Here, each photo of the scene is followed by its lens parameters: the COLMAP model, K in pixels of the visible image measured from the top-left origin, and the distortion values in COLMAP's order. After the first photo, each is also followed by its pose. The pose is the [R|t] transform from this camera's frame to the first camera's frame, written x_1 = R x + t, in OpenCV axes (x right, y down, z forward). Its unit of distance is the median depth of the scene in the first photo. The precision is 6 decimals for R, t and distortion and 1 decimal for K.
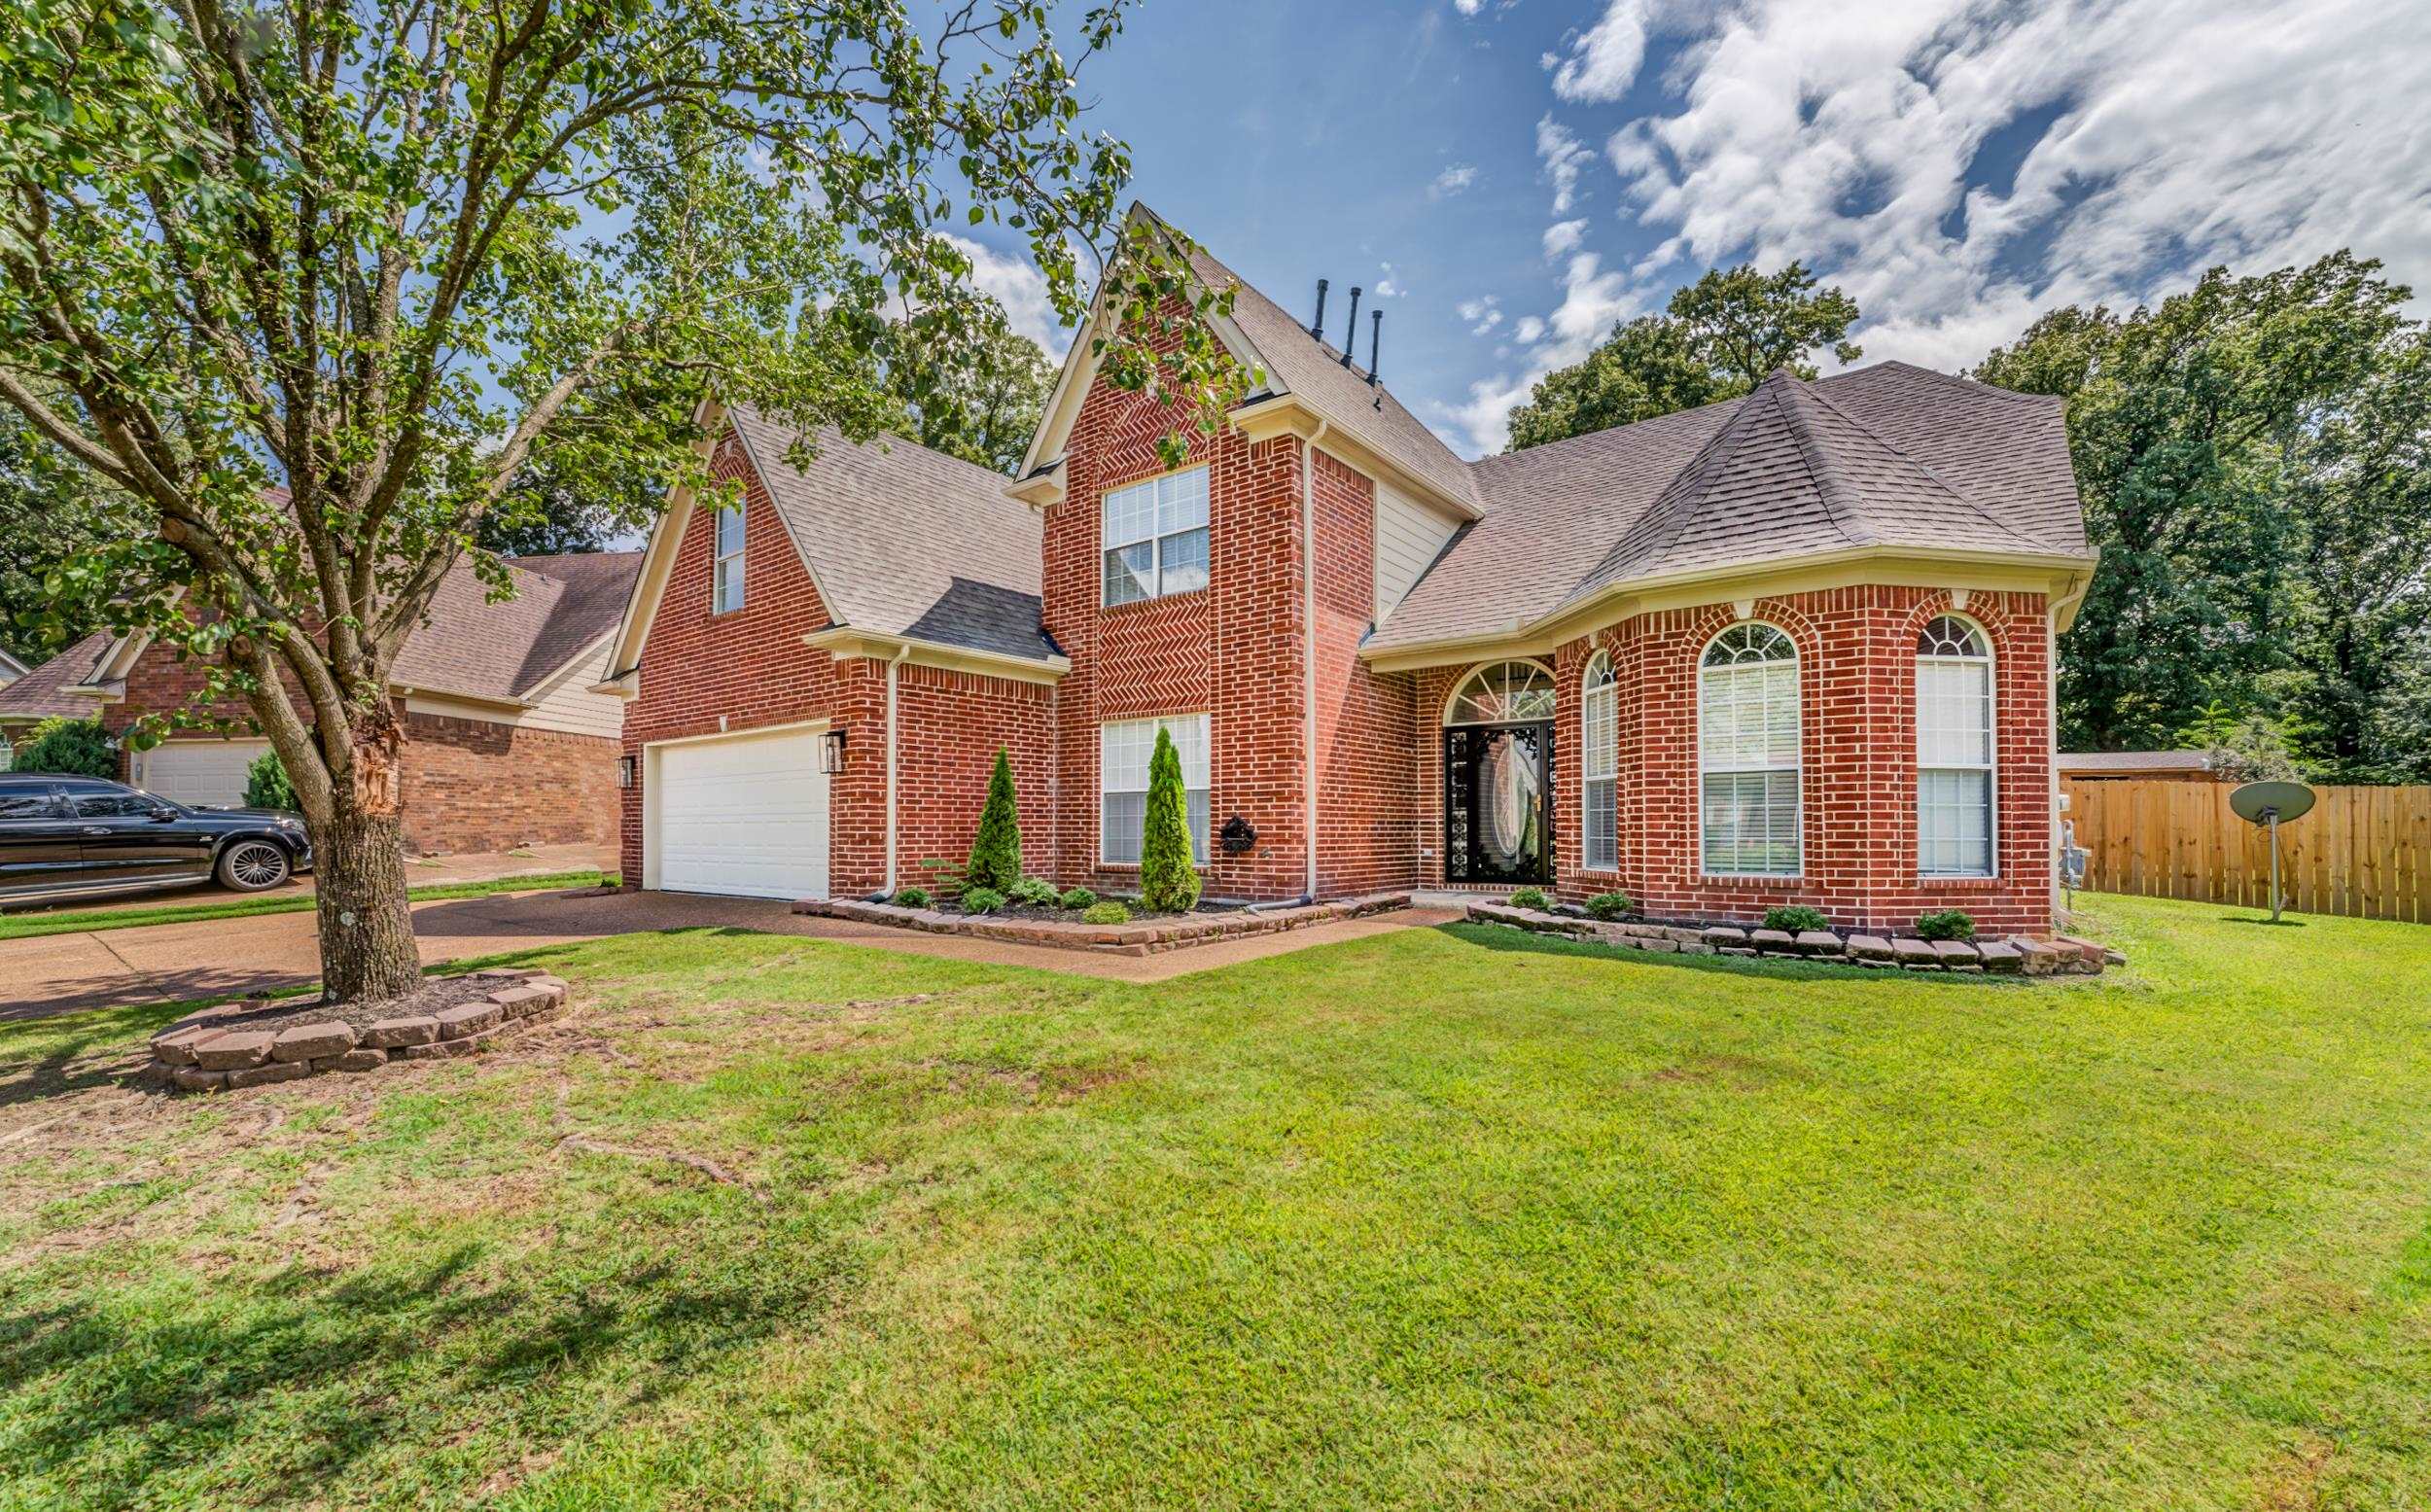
lens RADIAL K [[960.1, 0, 1216.5], [0, 960.1, 811.3], [0, 0, 1]] dist [-0.001295, -0.000182]
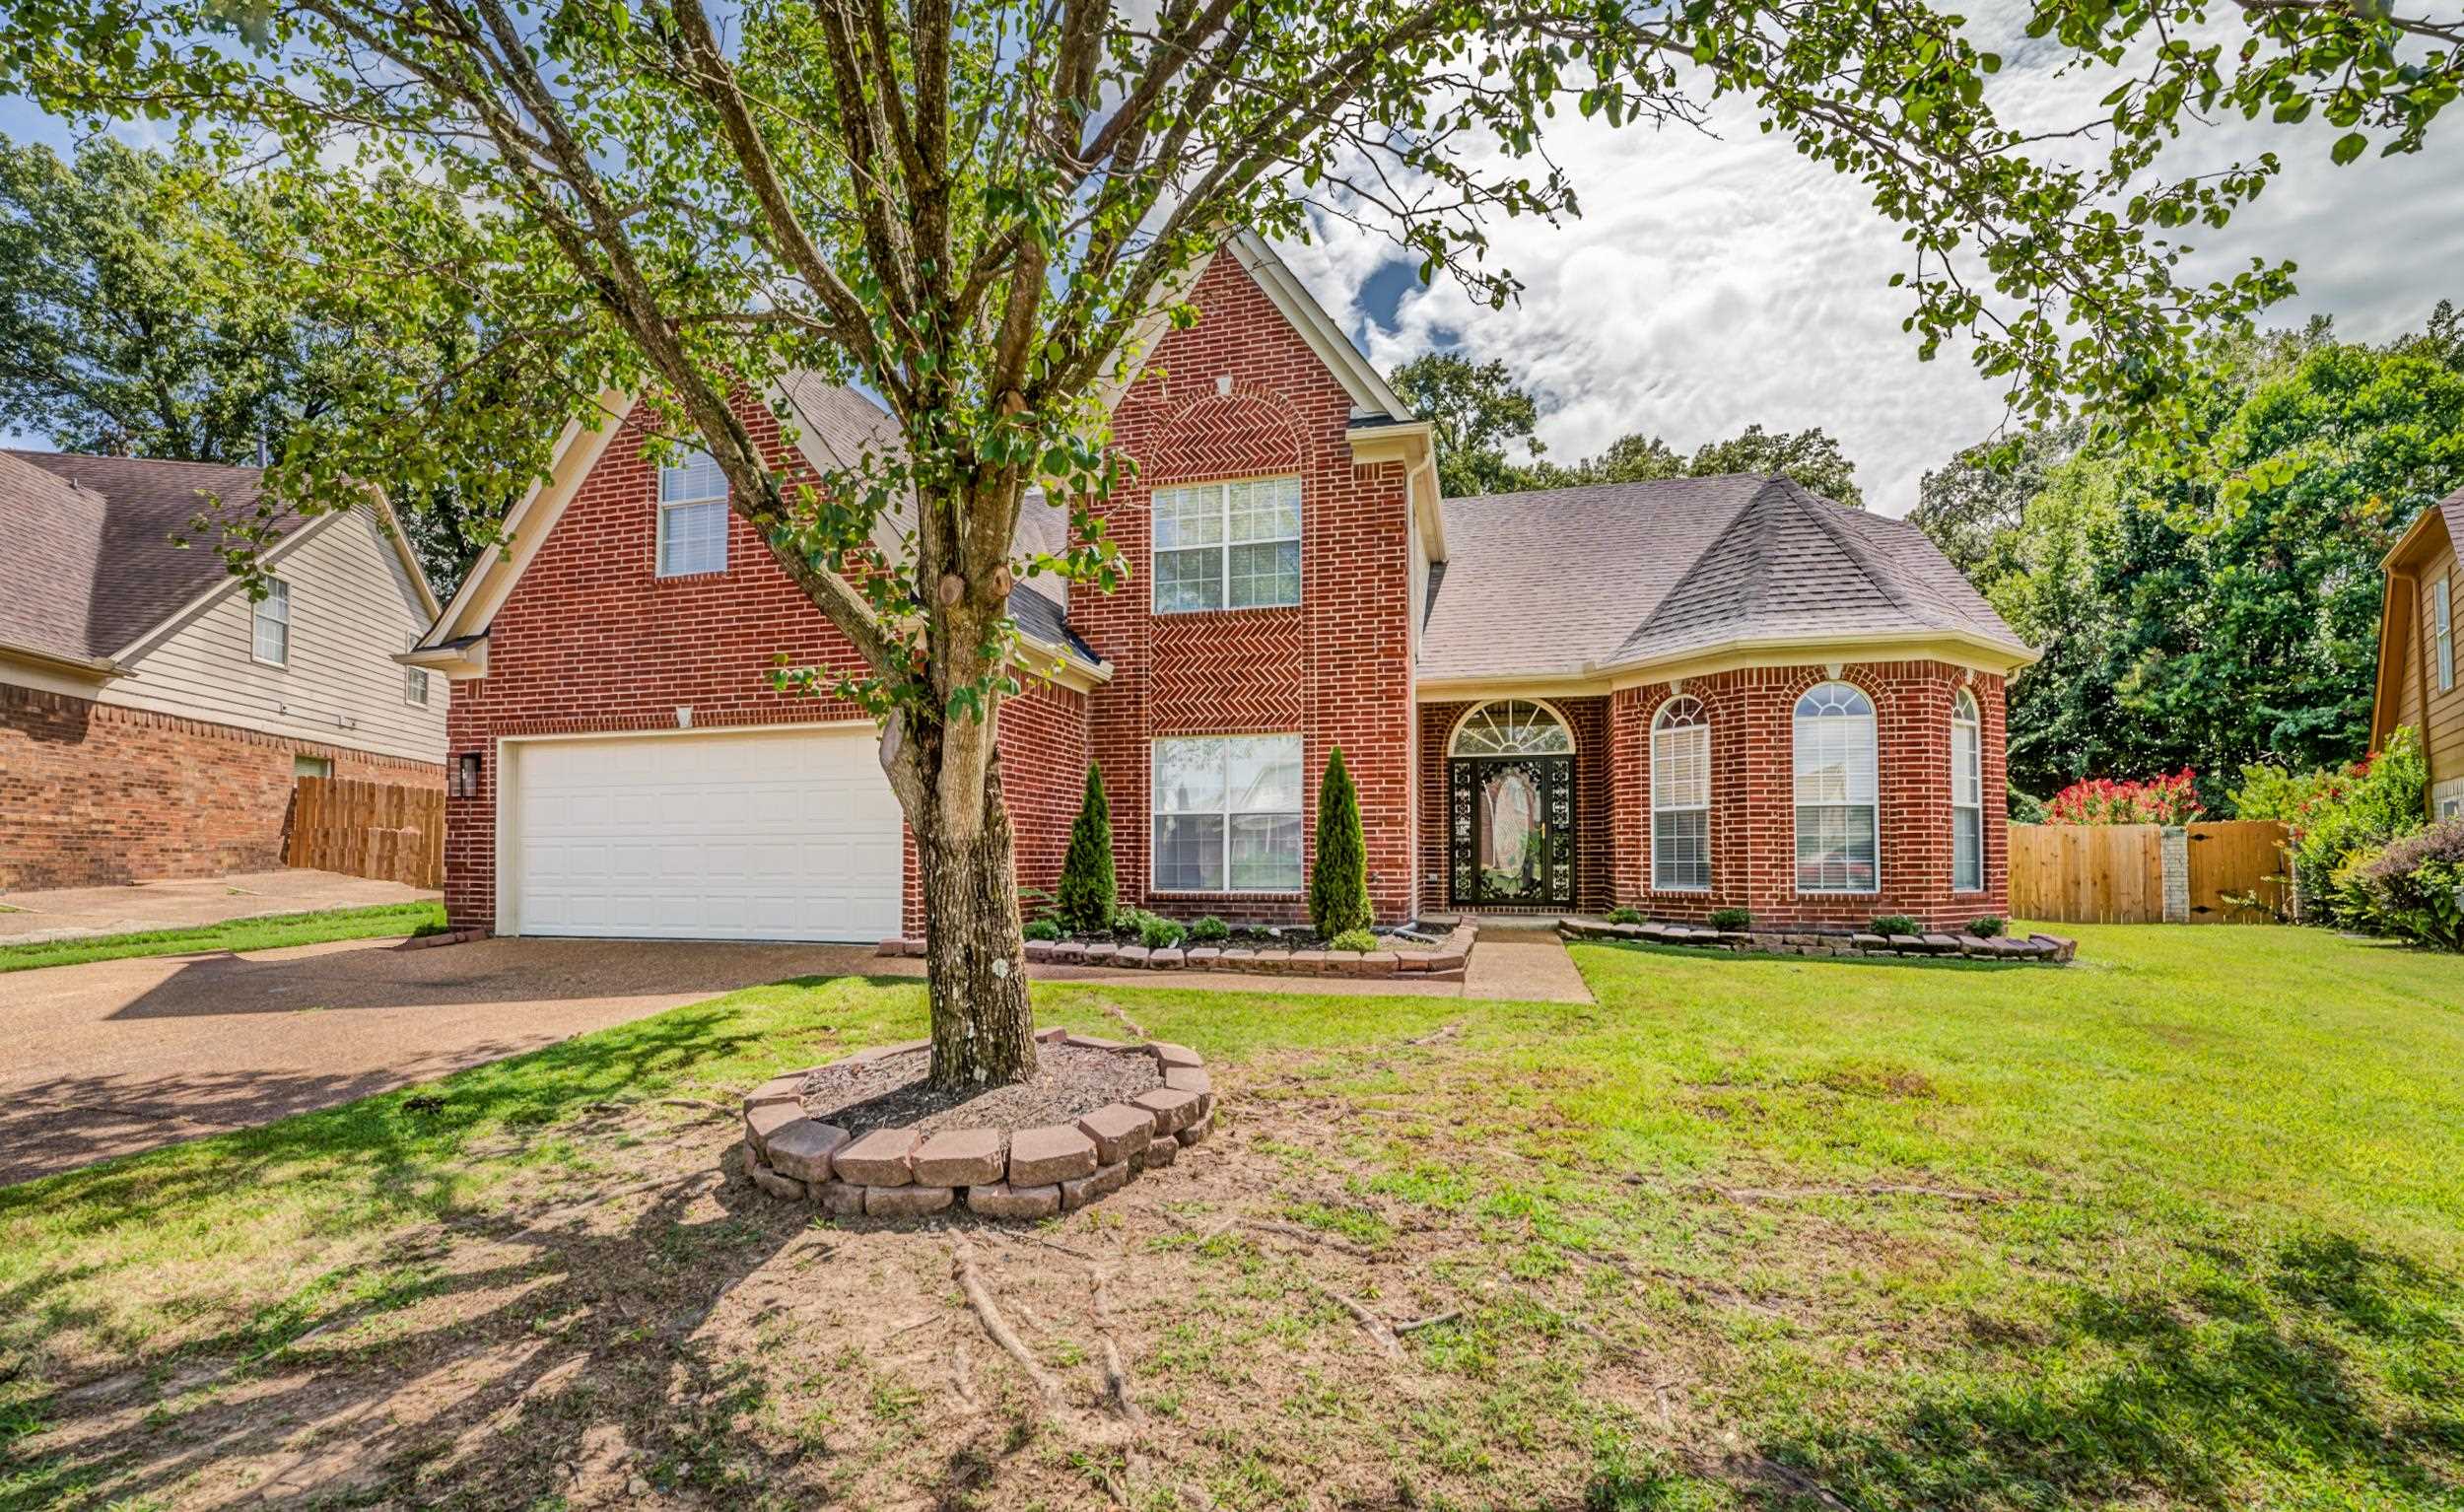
lens RADIAL K [[1001.5, 0, 1226.6], [0, 1001.5, 837.7], [0, 0, 1]] dist [-0.010142, -0.000060]
pose [[0.923727, 0.008680, 0.382952, -0.478155], [-0.007590, 0.999962, -0.004355, 0.007523], [-0.382975, 0.001116, 0.923758, 0.099151]]
